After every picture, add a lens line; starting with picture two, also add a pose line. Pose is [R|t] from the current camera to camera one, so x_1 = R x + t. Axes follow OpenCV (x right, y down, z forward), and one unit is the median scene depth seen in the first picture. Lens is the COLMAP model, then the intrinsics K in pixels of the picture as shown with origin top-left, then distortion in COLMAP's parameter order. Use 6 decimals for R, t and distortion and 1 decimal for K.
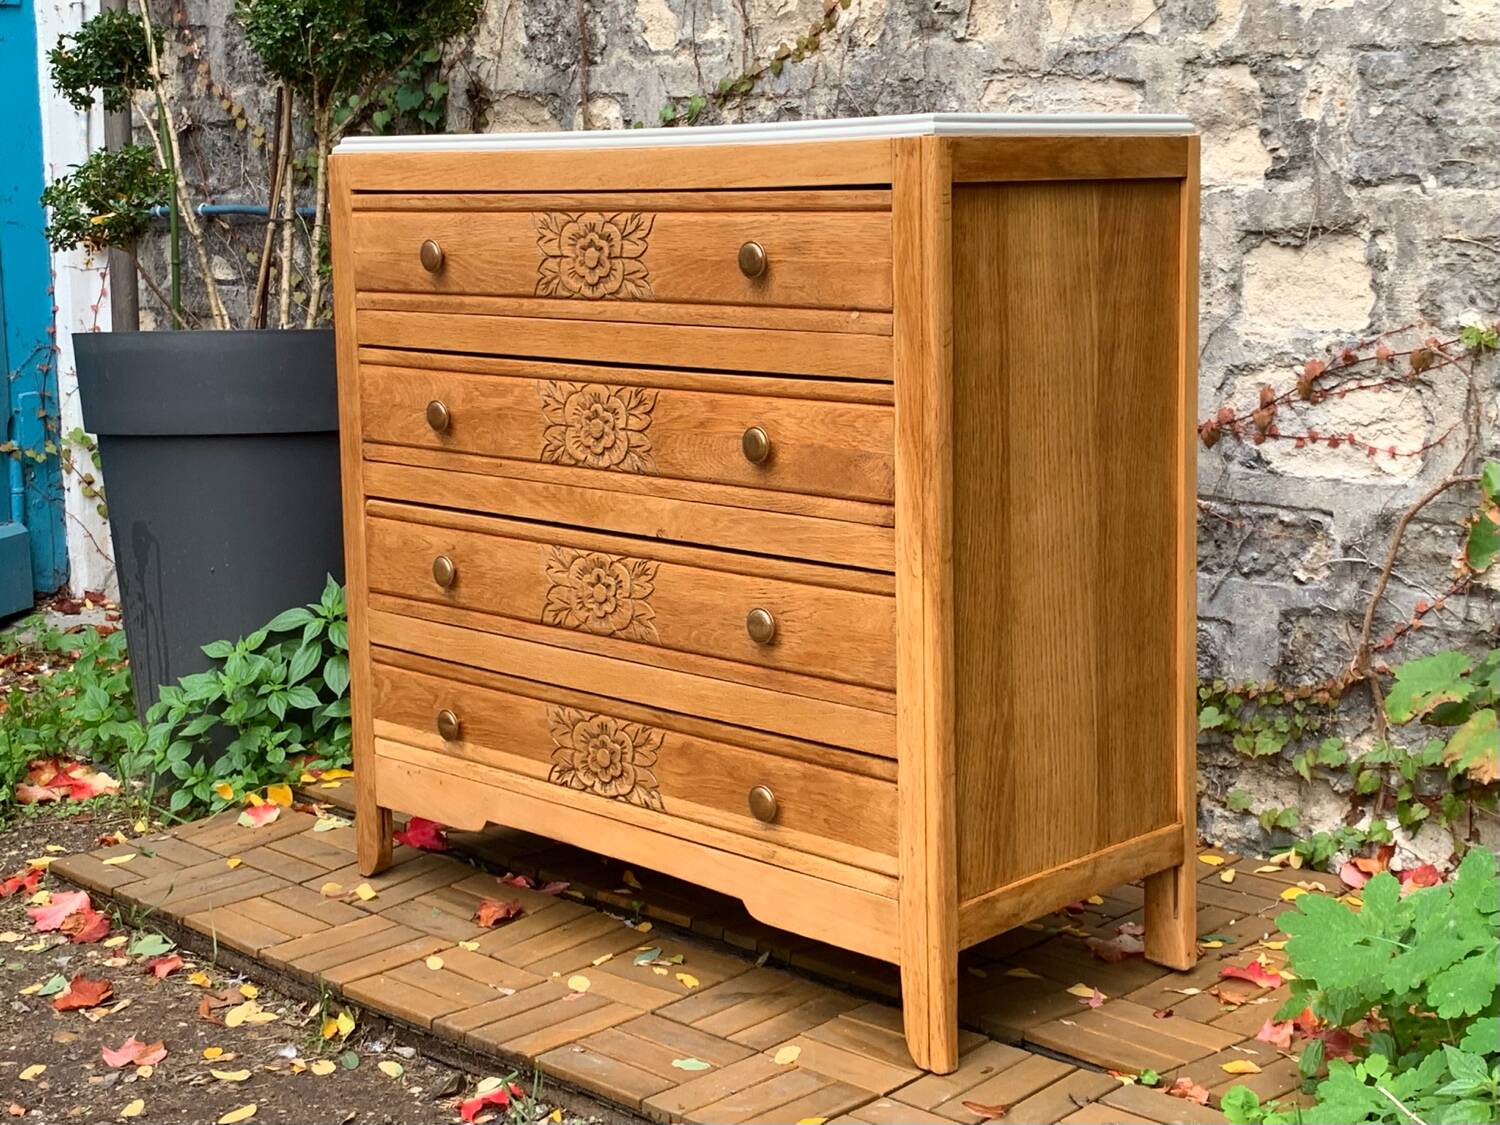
lens RADIAL K [[2211.6, 0, 768.0], [0, 2211.6, 487.8], [0, 0, 1]] dist [0.126325, 0.000000]
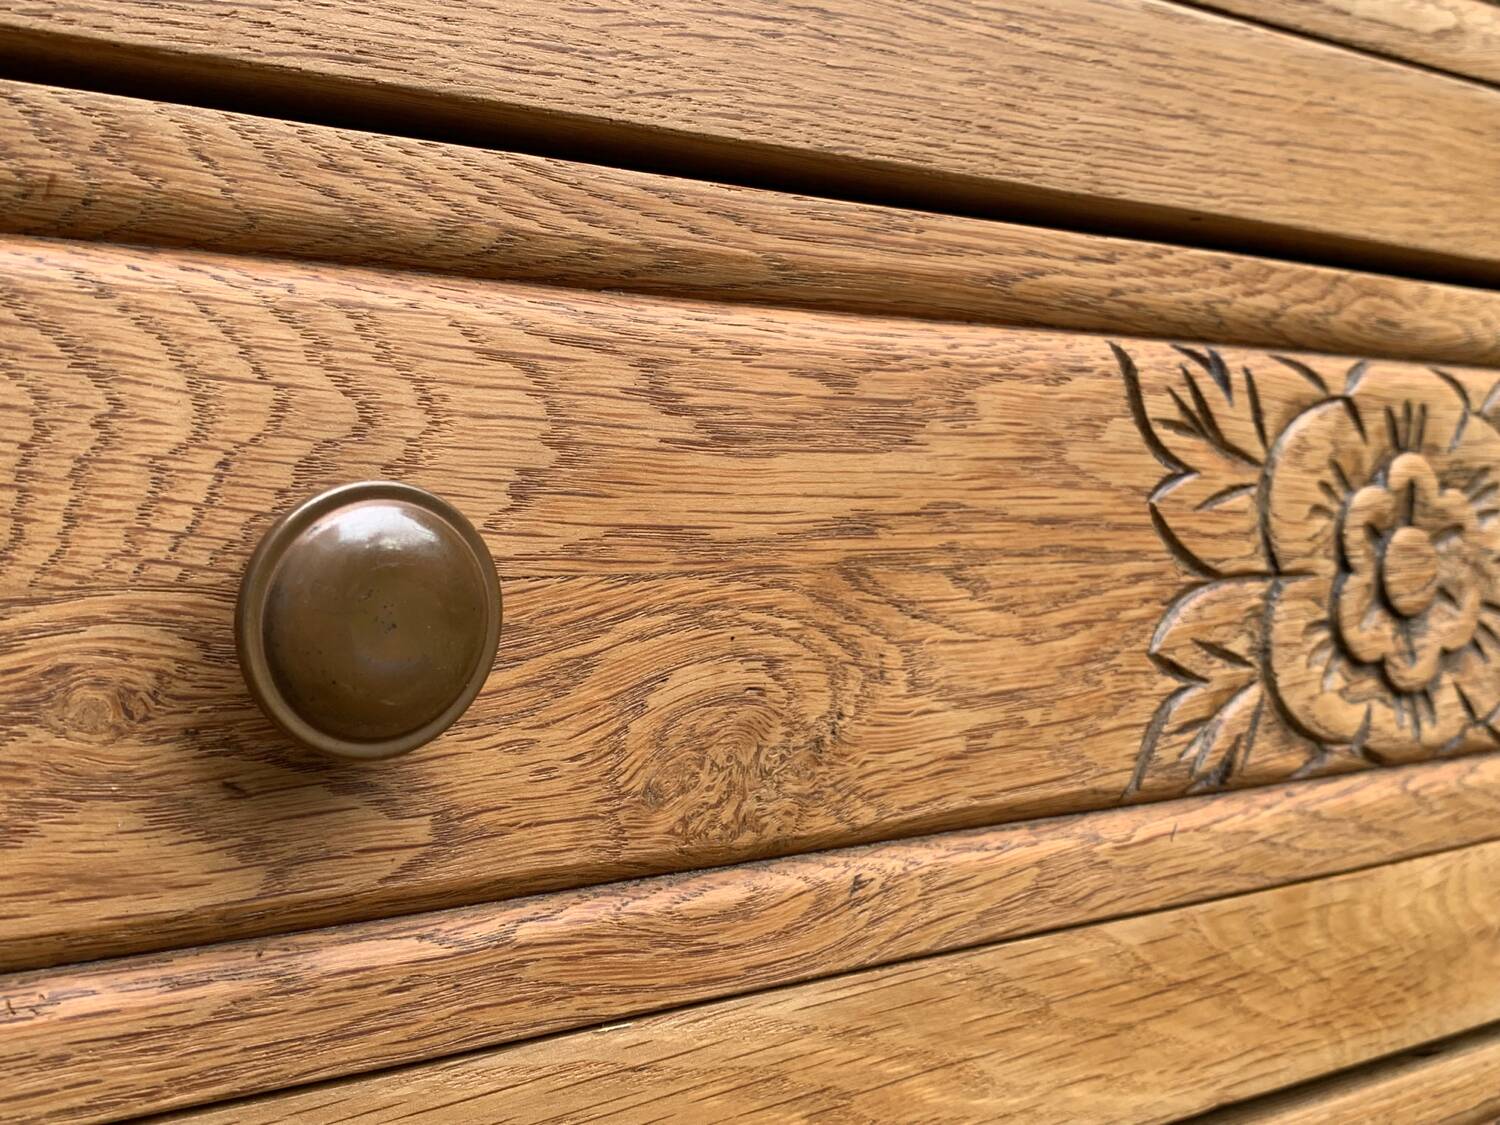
lens RADIAL K [[1693.3, 0, 750.3], [0, 1693.3, 563.1], [0, 0, 1]] dist [0.029173, 0.000000]
pose [[0.170920, 0.003450, 0.985279, -0.242303], [0.145838, 0.988890, -0.028762, -0.031080], [-0.974432, 0.148607, 0.168518, 1.003850]]
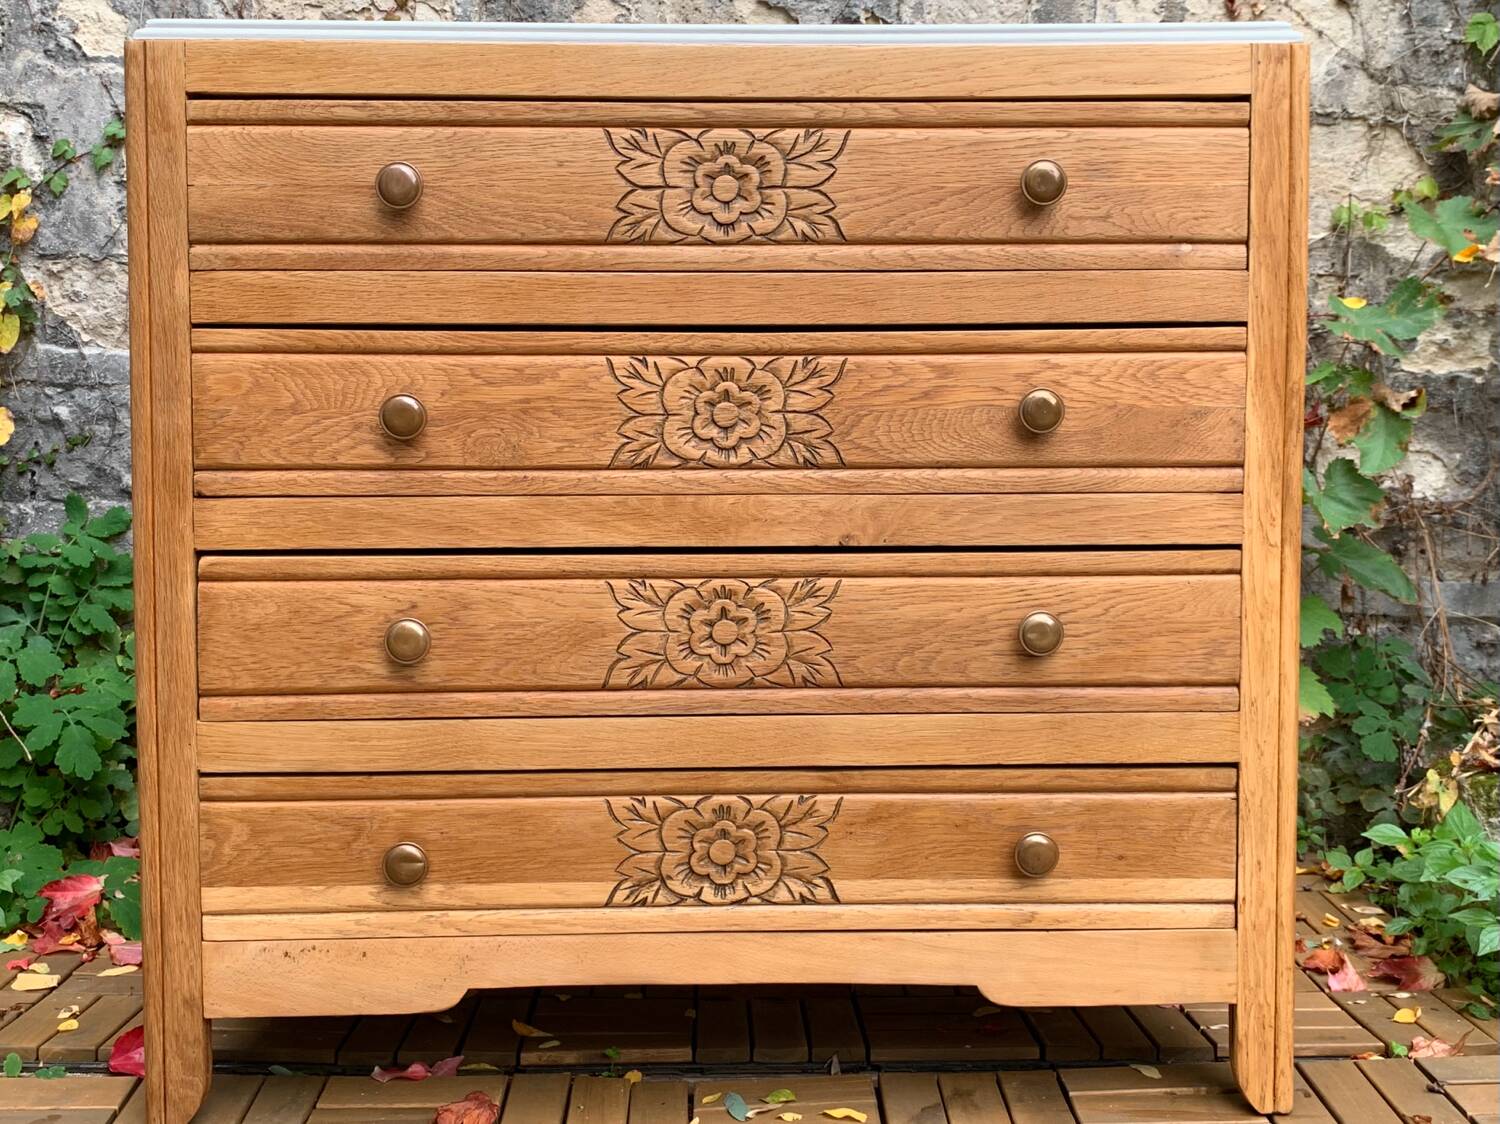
lens RADIAL K [[1596.3, 0, 761.1], [0, 1596.3, 529.1], [0, 0, 1]] dist [0.088628, 0.000000]
pose [[0.692147, -0.030912, 0.721094, -0.453984], [0.089956, 0.994987, -0.043691, 0.036691], [-0.716129, 0.095107, 0.691458, 0.595990]]
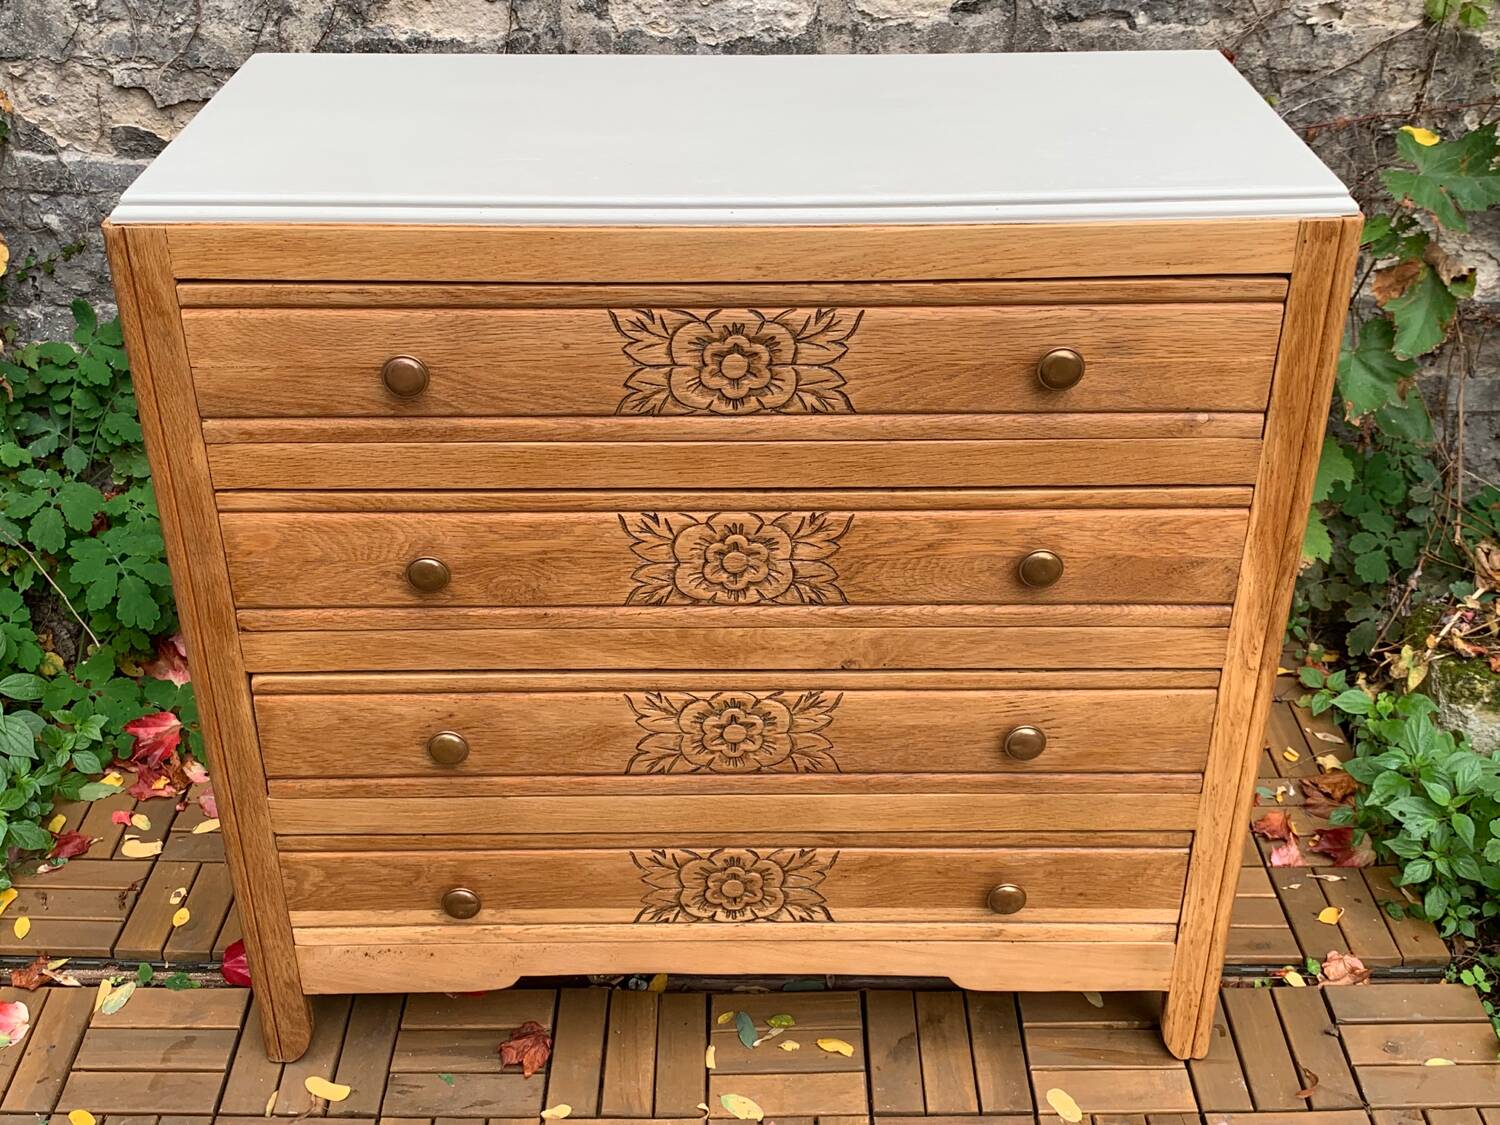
lens RADIAL K [[1682.3, 0, 739.7], [0, 1682.3, 558.2], [0, 0, 1]] dist [0.096524, 0.000000]
pose [[0.713418, -0.344667, 0.610114, -0.430163], [0.088909, 0.908159, 0.409076, -0.266276], [-0.695075, -0.237598, 0.678541, 0.573368]]
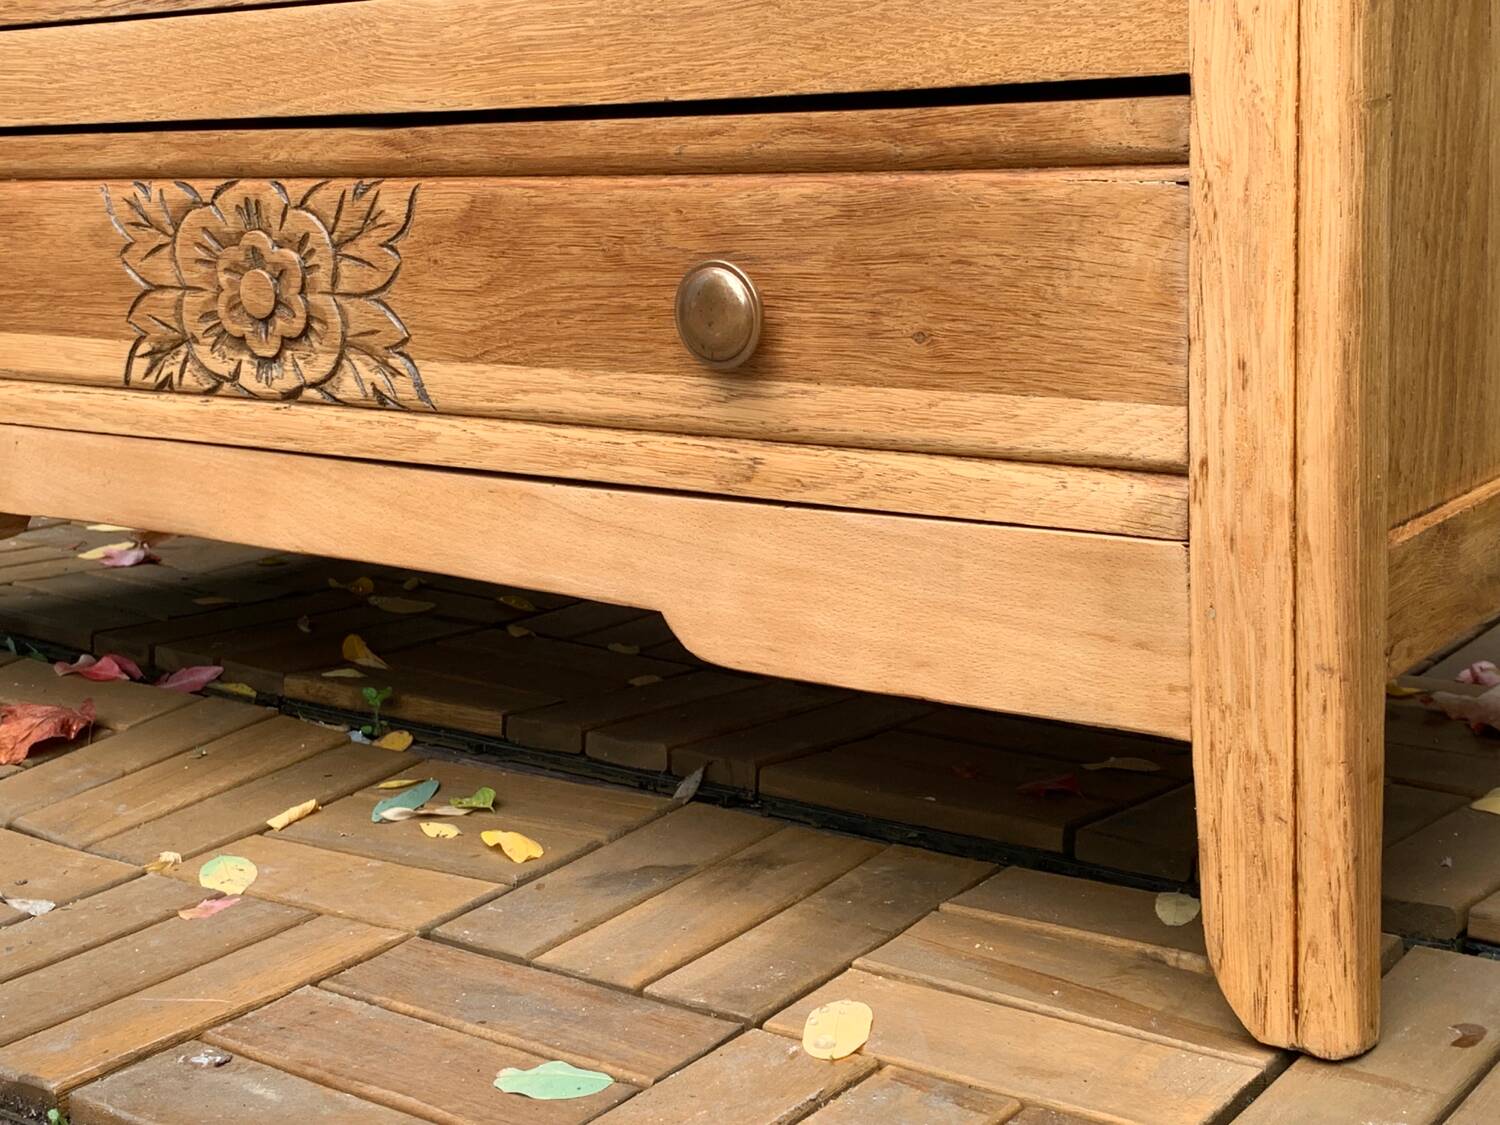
lens RADIAL K [[2211.6, 0, 743.5], [0, 2211.6, 545.5], [0, 0, 1]] dist [0.126325, 0.000000]
pose [[0.993297, -0.052399, 0.103029, -0.032613], [0.045441, 0.996598, 0.068762, 0.141475], [-0.106282, -0.063619, 0.992299, 0.602928]]
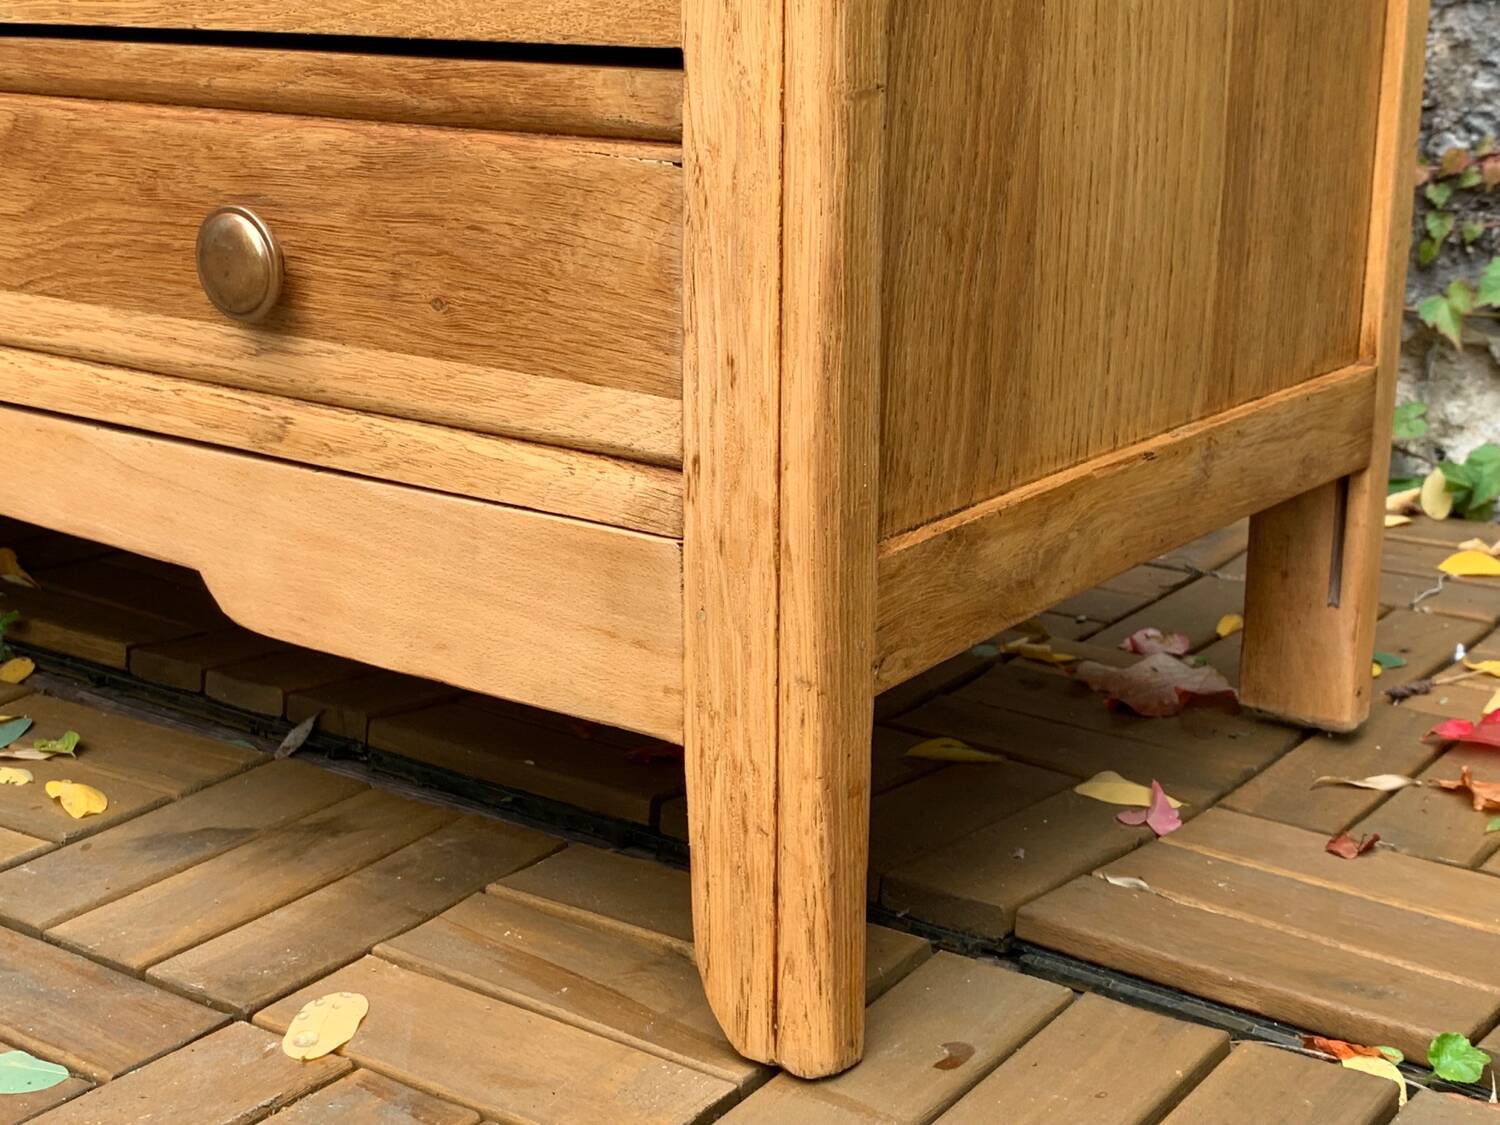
lens RADIAL K [[2211.6, 0, 742.2], [0, 2211.6, 544.1], [0, 0, 1]] dist [0.126325, 0.000000]
pose [[0.990171, -0.014706, 0.139084, 0.021877], [-0.002877, 0.992105, 0.125380, 0.129923], [-0.139830, -0.124548, 0.982311, 0.612747]]
